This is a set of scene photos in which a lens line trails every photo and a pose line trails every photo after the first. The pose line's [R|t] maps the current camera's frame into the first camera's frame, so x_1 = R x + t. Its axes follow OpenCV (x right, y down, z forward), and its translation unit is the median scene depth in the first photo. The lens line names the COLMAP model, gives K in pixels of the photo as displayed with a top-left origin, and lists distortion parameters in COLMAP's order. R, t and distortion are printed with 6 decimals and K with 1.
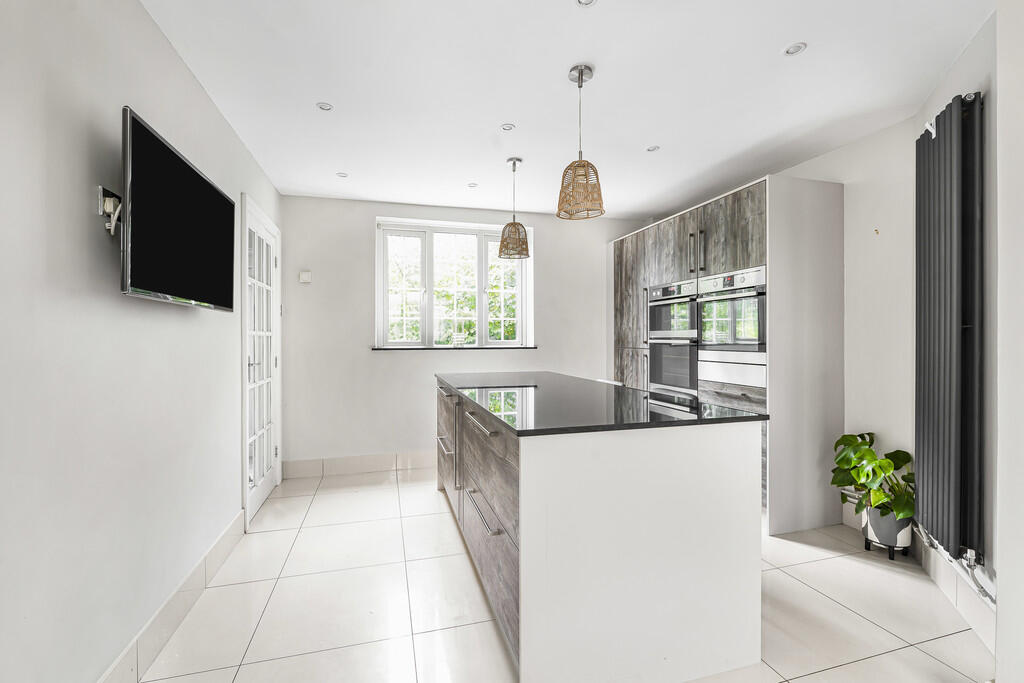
lens RADIAL K [[452.7, 0, 516.7], [0, 452.7, 343.4], [0, 0, 1]] dist [-0.002183, 0.000081]
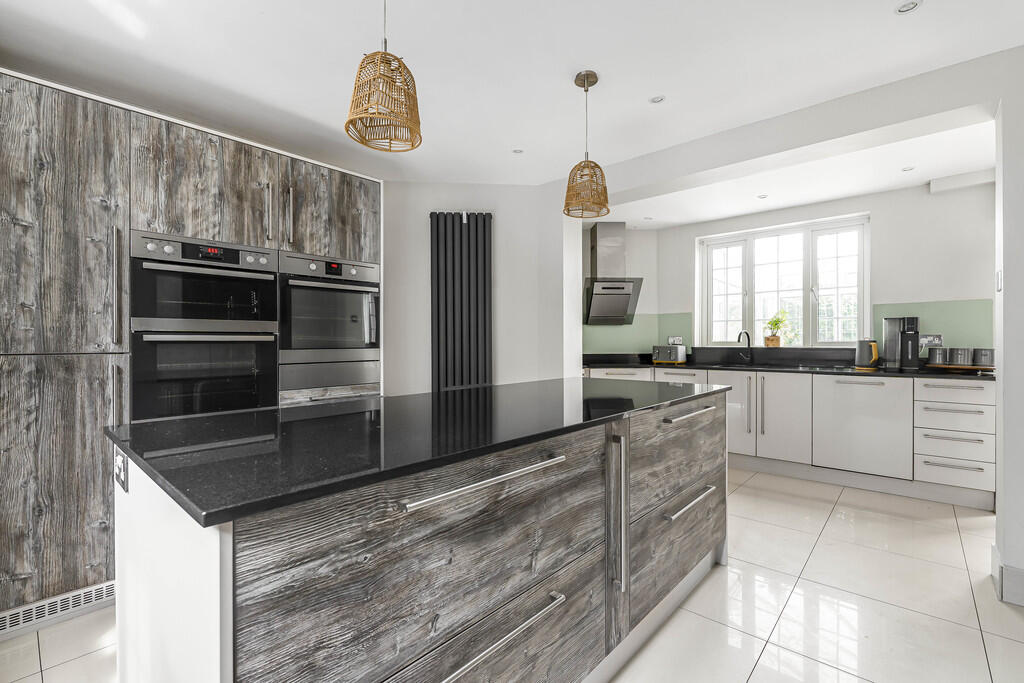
lens RADIAL K [[452.7, 0, 514.1], [0, 452.7, 337.1], [0, 0, 1]] dist [-0.002183, 0.000081]
pose [[-0.532849, -0.010873, 0.846141, -0.408336], [-0.002476, 0.999933, 0.011290, -0.014201], [-0.846207, 0.003920, -0.532840, 1.045052]]
